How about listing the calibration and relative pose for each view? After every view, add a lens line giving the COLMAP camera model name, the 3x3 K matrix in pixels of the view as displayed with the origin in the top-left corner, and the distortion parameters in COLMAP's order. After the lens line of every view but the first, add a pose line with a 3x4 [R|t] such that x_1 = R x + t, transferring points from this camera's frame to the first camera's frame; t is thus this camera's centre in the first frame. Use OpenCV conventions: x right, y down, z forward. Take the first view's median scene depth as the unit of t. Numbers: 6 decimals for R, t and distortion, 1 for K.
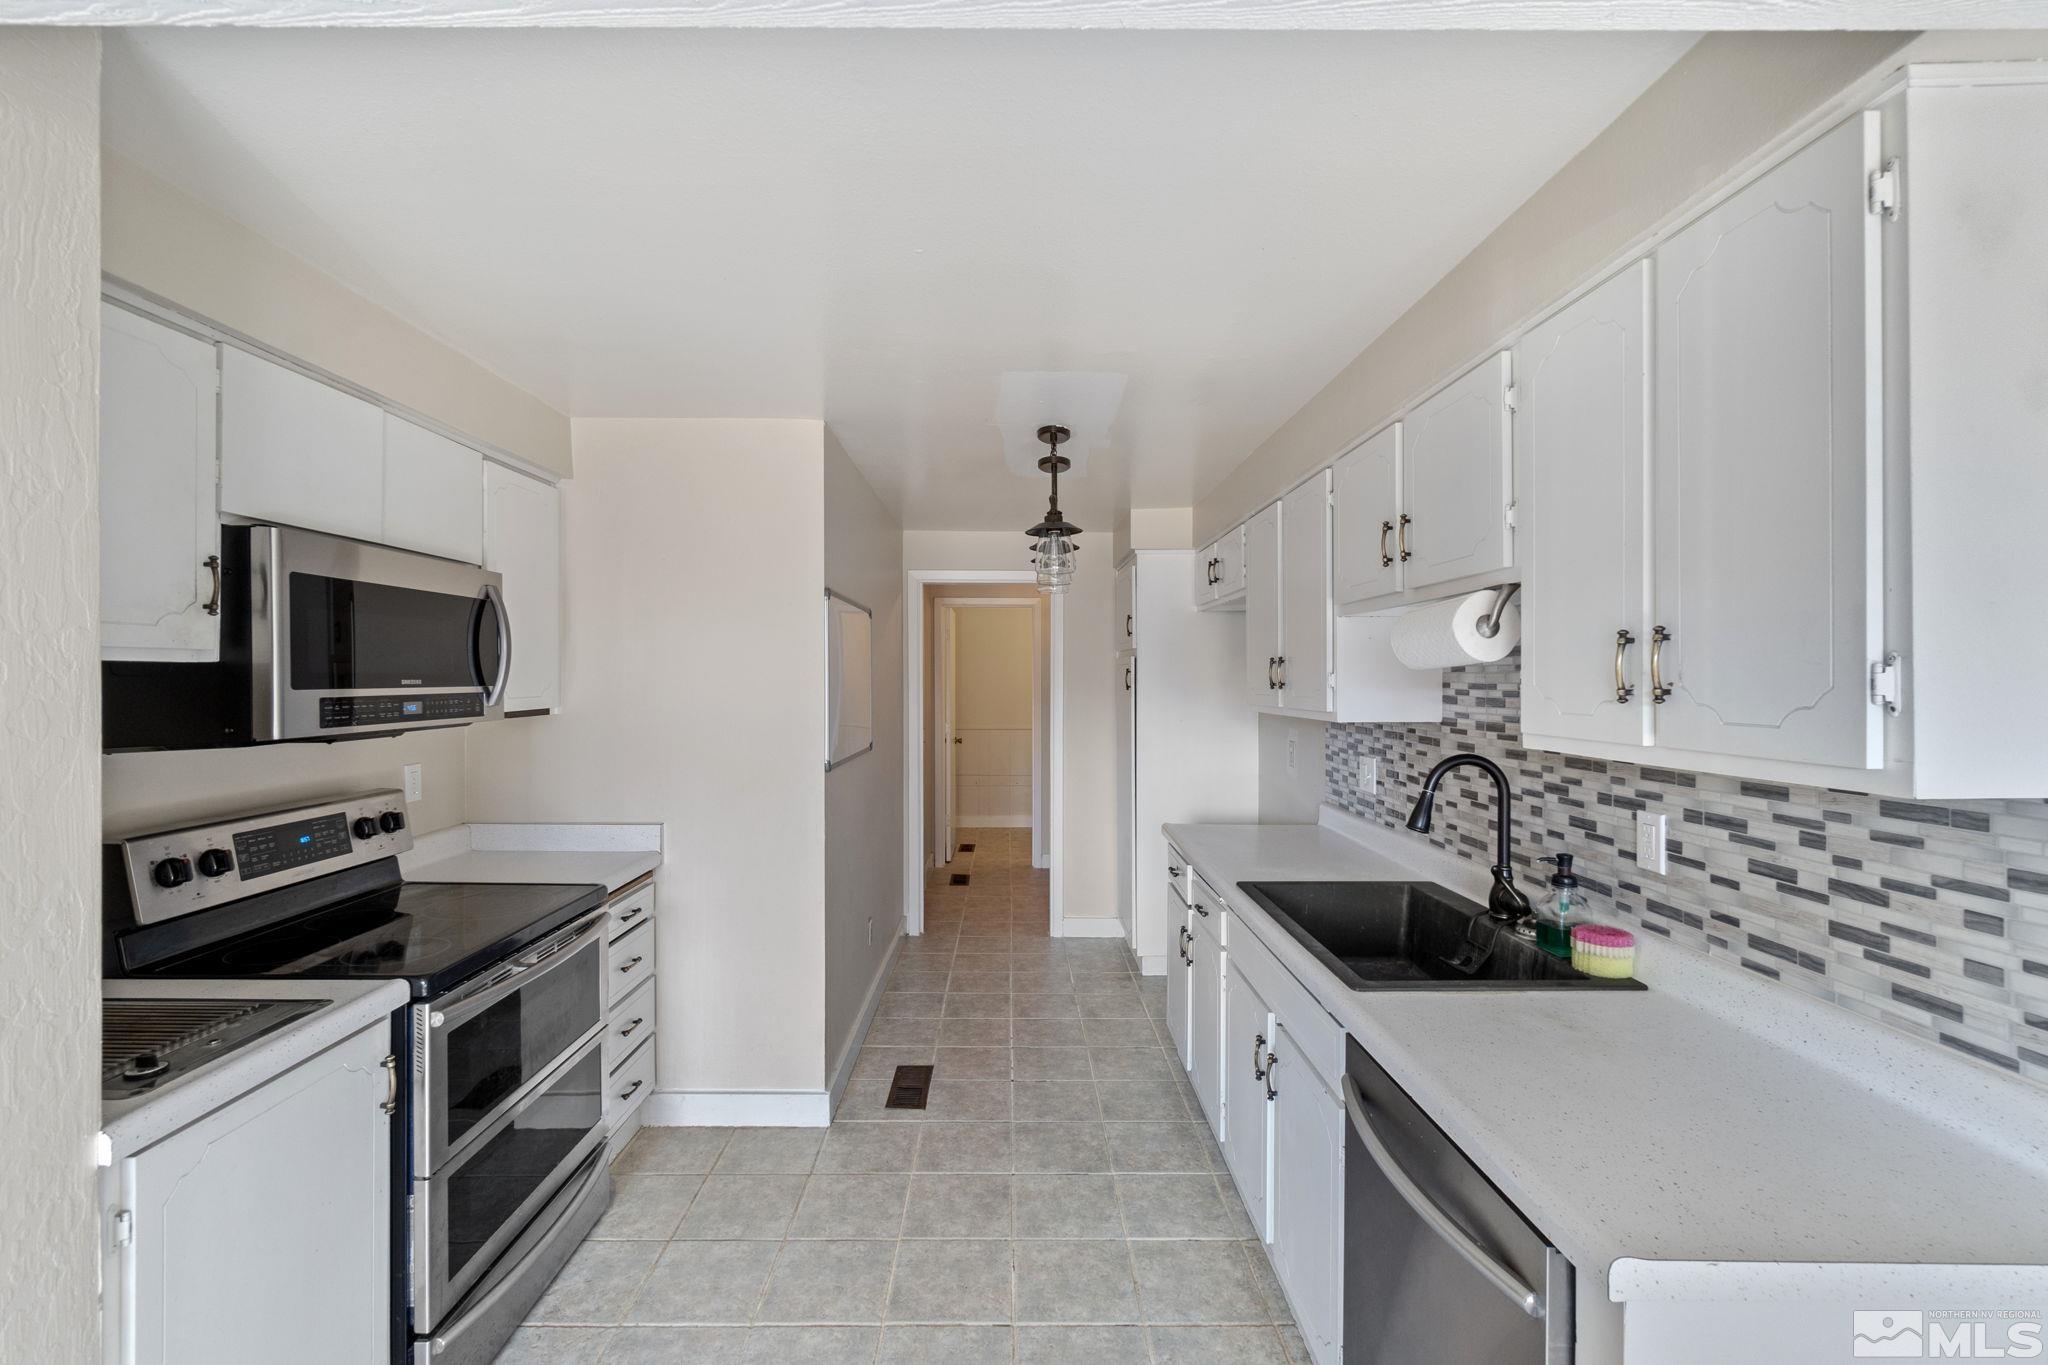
lens RADIAL K [[868.5, 0, 1023.4], [0, 868.5, 681.1], [0, 0, 1]] dist [-0.010896, 0.003585]
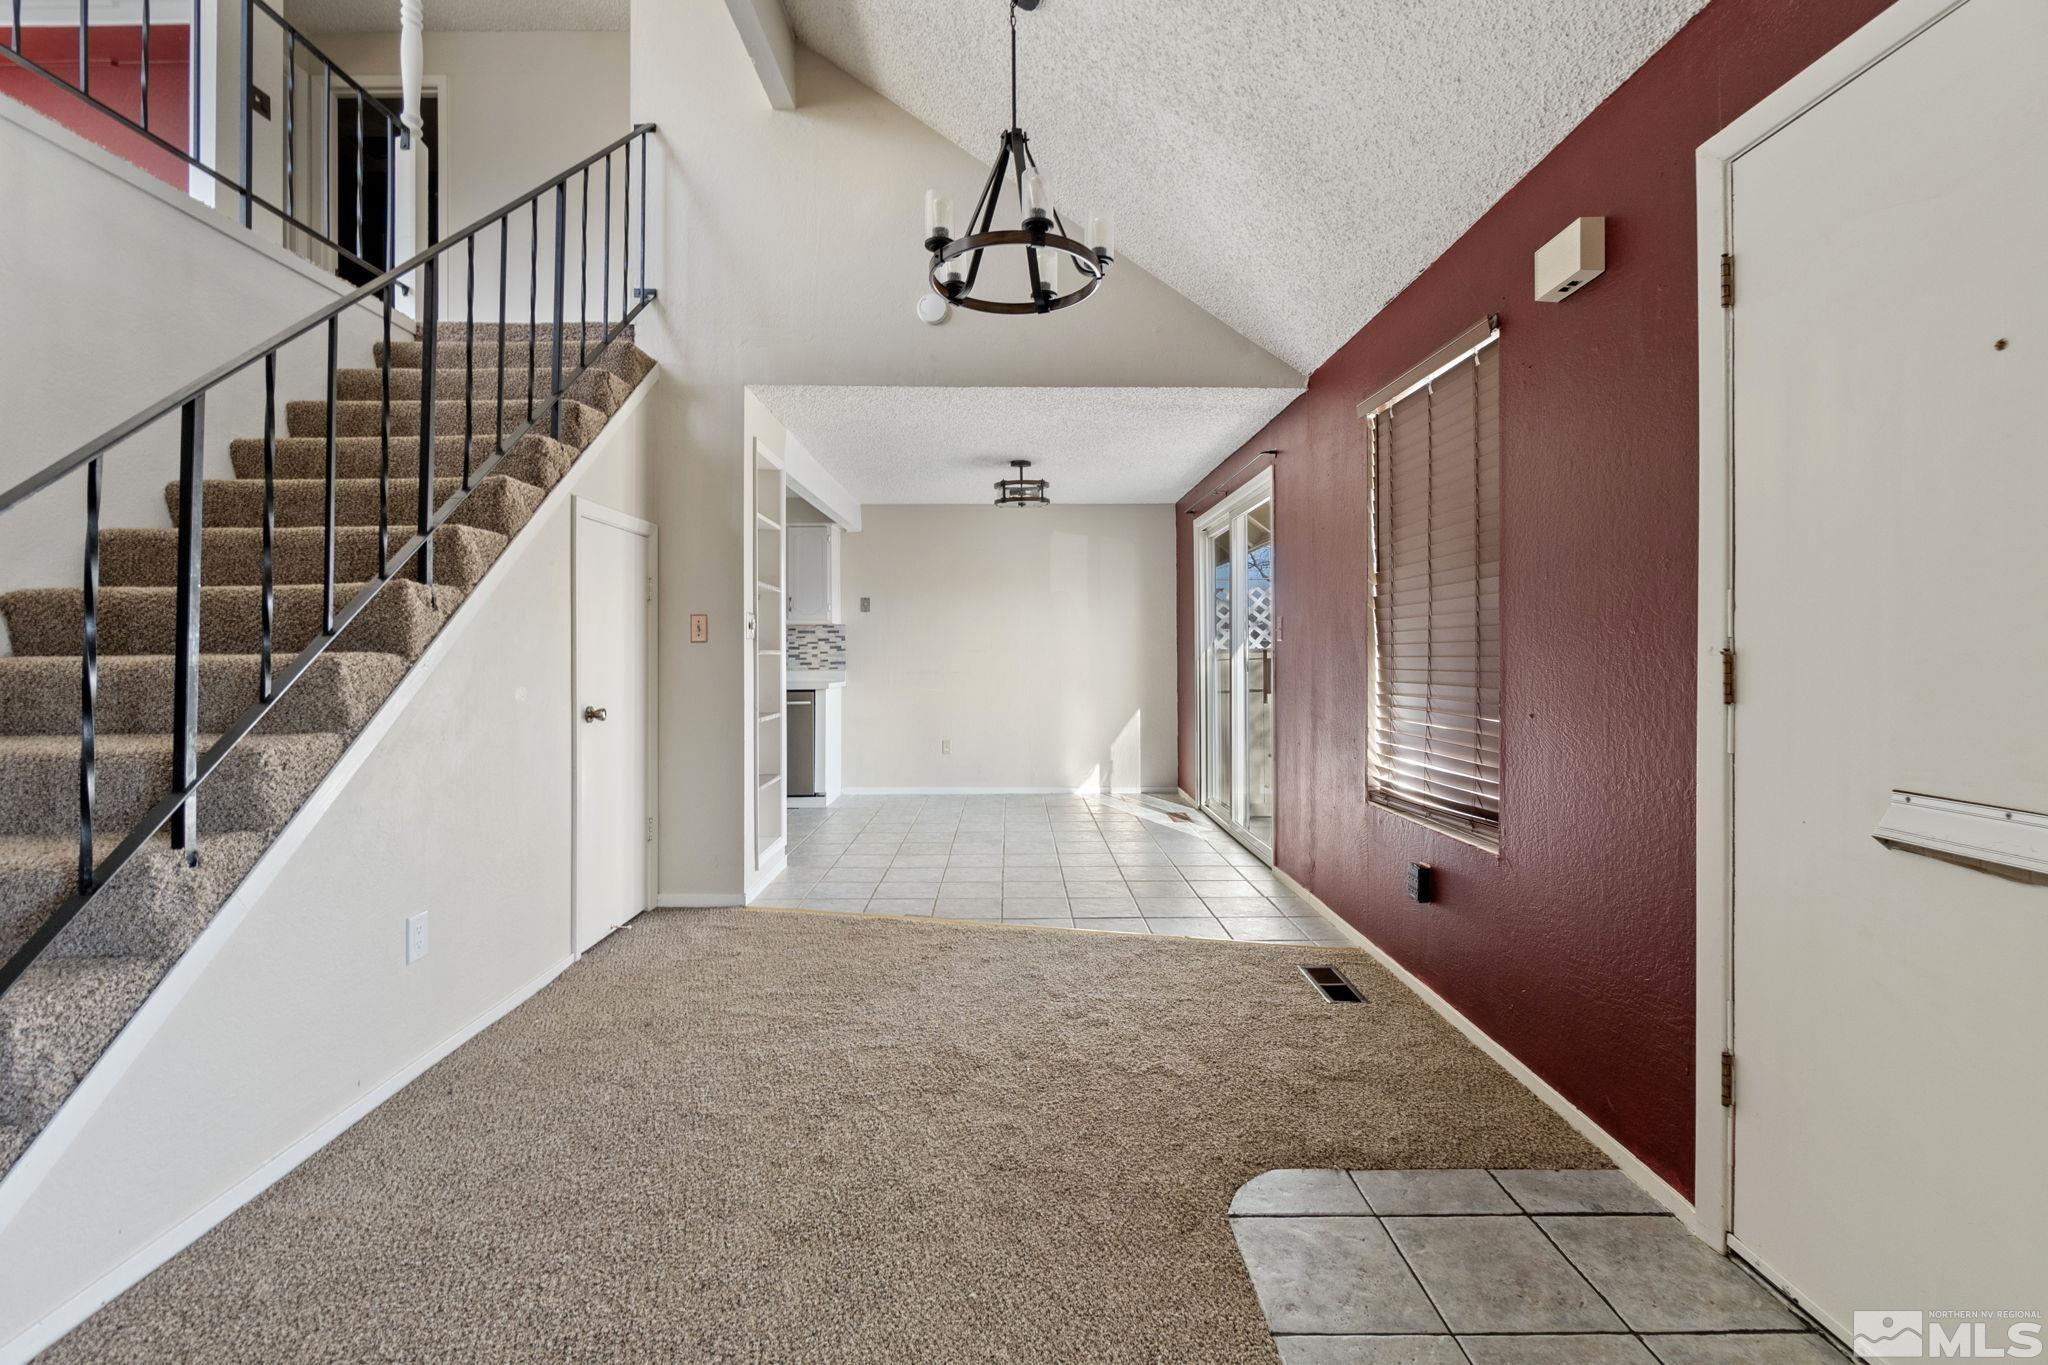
lens RADIAL K [[868.5, 0, 1018.7], [0, 868.5, 647.4], [0, 0, 1]] dist [-0.010896, 0.003585]
pose [[0.001314, 0.002092, 0.999997, -2.850708], [0.001736, 0.999996, -0.002094, 0.162044], [-0.999998, 0.001738, 0.001310, -0.265383]]
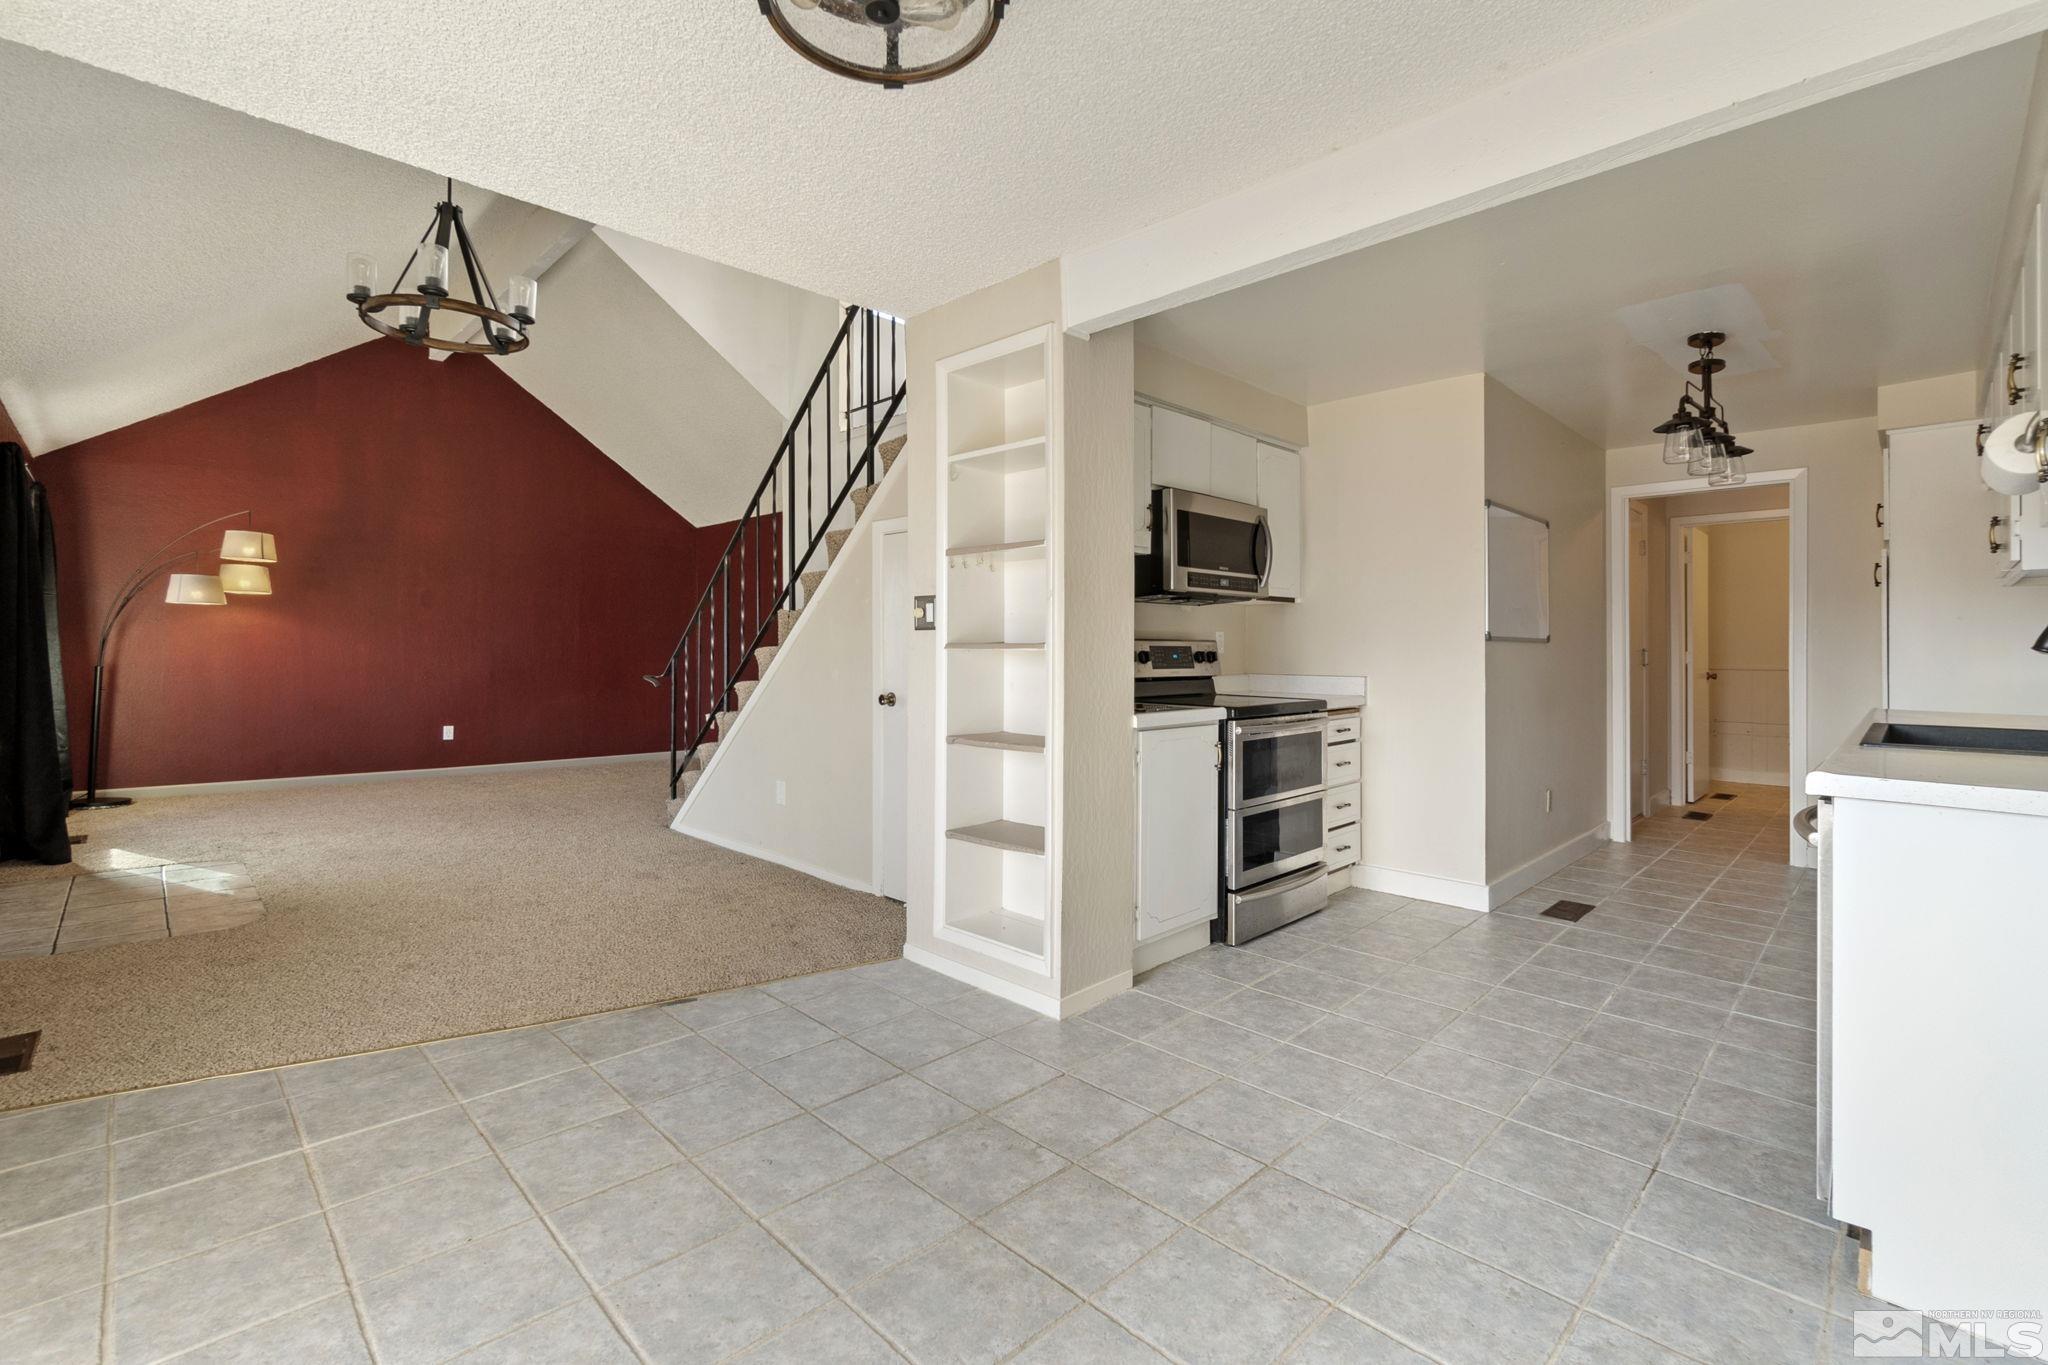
lens RADIAL K [[914.6, 0, 1026.1], [0, 914.6, 643.5], [0, 0, 1]] dist [-0.016000, 0.006325]
pose [[0.699113, -0.005020, -0.714994, 0.385091], [-0.004778, 0.999920, -0.011692, 0.184147], [0.714995, 0.011590, 0.699033, -0.653966]]
